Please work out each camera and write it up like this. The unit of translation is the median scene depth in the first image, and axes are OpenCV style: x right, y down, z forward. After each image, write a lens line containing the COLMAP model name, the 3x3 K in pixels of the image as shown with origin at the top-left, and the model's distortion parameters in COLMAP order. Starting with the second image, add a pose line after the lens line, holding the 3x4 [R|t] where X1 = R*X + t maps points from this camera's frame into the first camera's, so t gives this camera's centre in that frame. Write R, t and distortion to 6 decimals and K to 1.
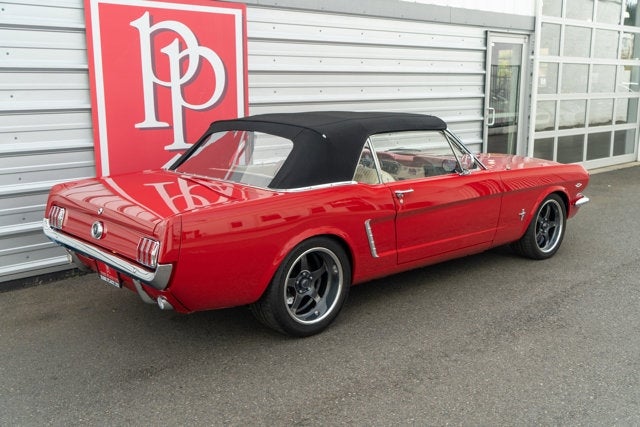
lens RADIAL K [[662.9, 0, 320.0], [0, 662.9, 213.5], [0, 0, 1]] dist [0.017509, 0.009803]
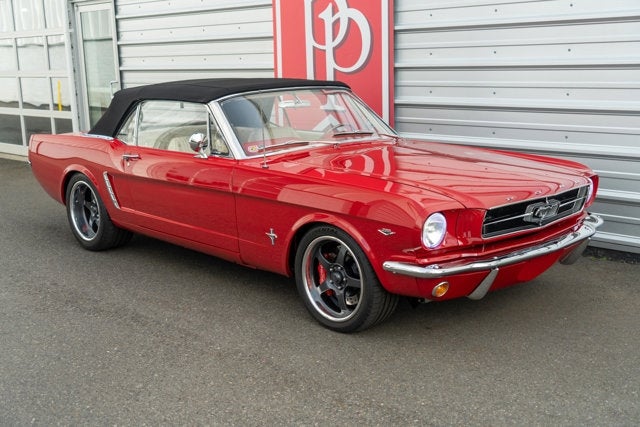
lens RADIAL K [[803.4, 0, 305.4], [0, 803.4, 214.5], [0, 0, 1]] dist [0.024126, 0.021731]
pose [[0.025081, 0.207533, -0.977906, 1.080031], [-0.159195, 0.966560, 0.201042, -0.189505], [0.986929, 0.150635, 0.057281, 0.933802]]
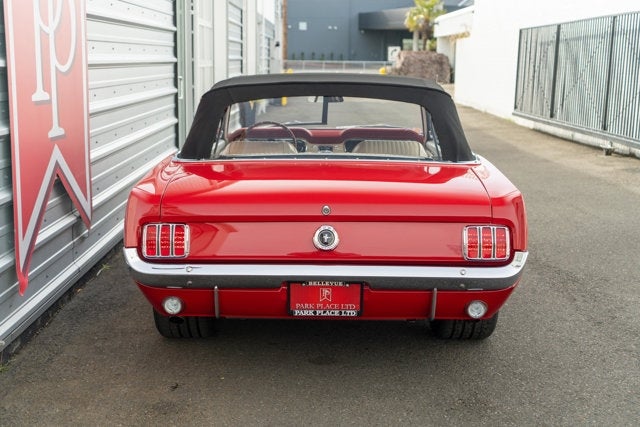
lens RADIAL K [[1002.8, 0, 320.0], [0, 1002.8, 213.5], [0, 0, 1]] dist [-0.003579, -0.008261]
pose [[0.669571, -0.107631, 0.734908, -0.749200], [0.137193, 0.990341, 0.020045, -0.013206], [-0.729967, 0.087403, 0.677871, 0.212199]]
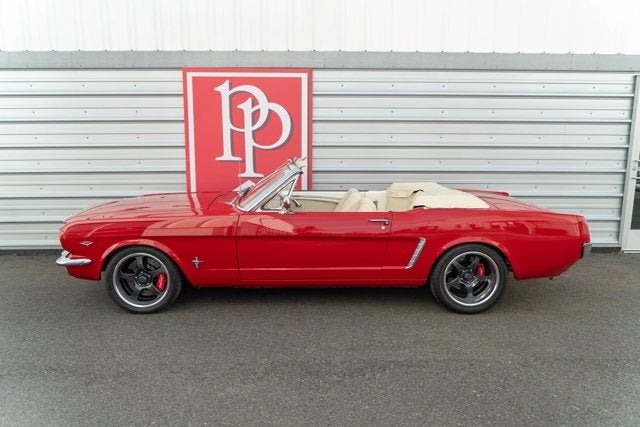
lens RADIAL K [[483.0, 0, 310.4], [0, 483.0, 214.2], [0, 0, 1]] dist [-0.010028, -0.001449]
pose [[0.751247, 0.122570, -0.648540, 0.558640], [-0.133311, 0.990532, 0.032781, -0.071630], [0.646418, 0.061831, 0.760474, 0.328142]]
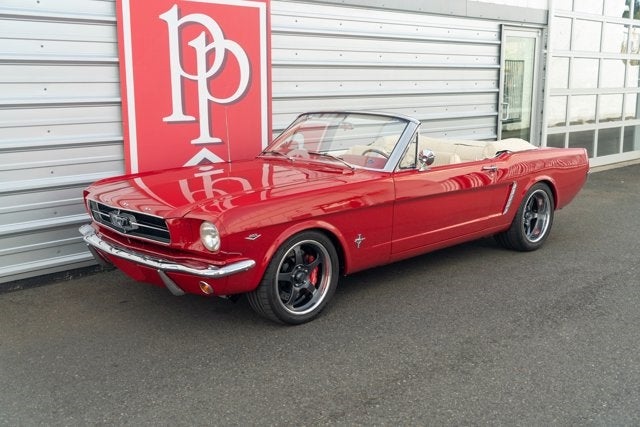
lens RADIAL K [[701.4, 0, 320.0], [0, 701.4, 213.5], [0, 0, 1]] dist [0.019999, 0.022283]
pose [[0.999626, -0.003566, 0.027118, -0.070925], [0.003667, 0.999986, -0.003691, 0.012541], [-0.027104, 0.003789, 0.999625, -0.052259]]
